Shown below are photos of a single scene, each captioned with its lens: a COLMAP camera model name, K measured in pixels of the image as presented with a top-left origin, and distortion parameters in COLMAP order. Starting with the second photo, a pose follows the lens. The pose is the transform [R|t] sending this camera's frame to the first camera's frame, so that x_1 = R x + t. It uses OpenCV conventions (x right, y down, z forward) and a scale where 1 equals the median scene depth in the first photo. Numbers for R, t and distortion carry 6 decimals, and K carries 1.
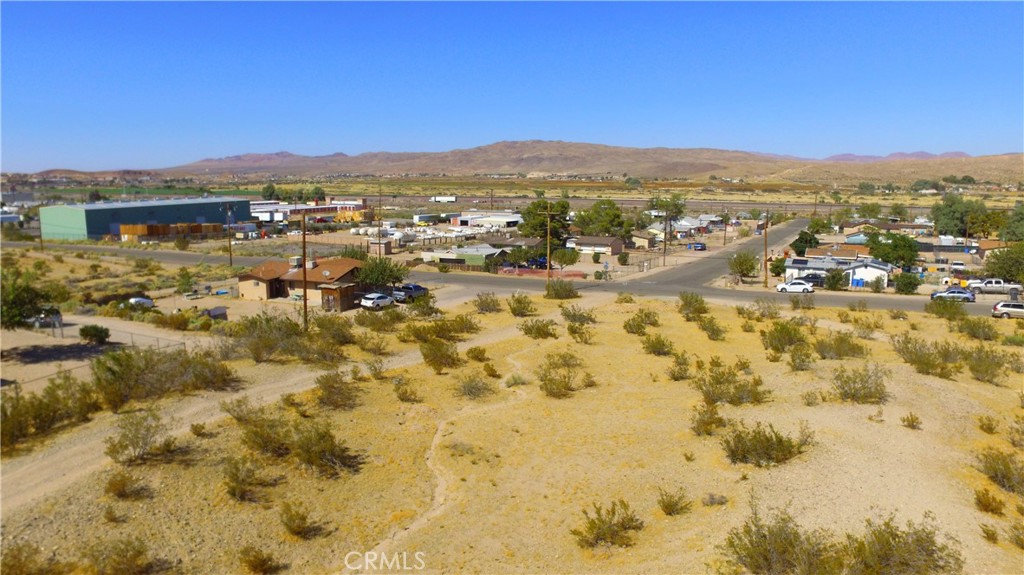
lens RADIAL K [[690.5, 0, 503.9], [0, 690.5, 291.5], [0, 0, 1]] dist [-0.124044, 0.092515]
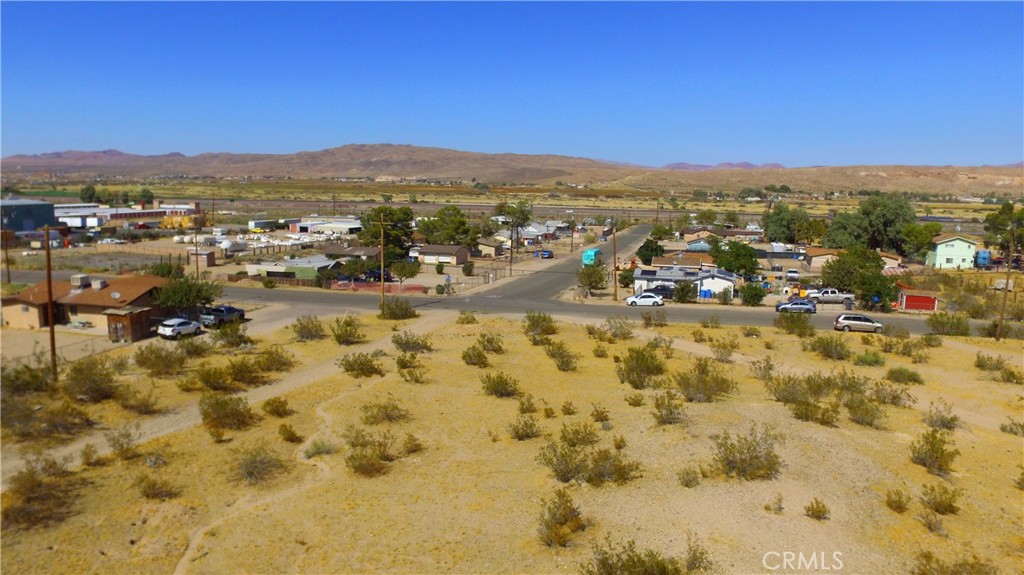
lens RADIAL K [[690.5, 0, 503.8], [0, 690.5, 291.0], [0, 0, 1]] dist [-0.124044, 0.092515]
pose [[0.976822, -0.015222, 0.213510, 0.032377], [0.016682, 0.999848, -0.005039, -0.021813], [-0.213401, 0.008484, 0.976928, 0.109872]]
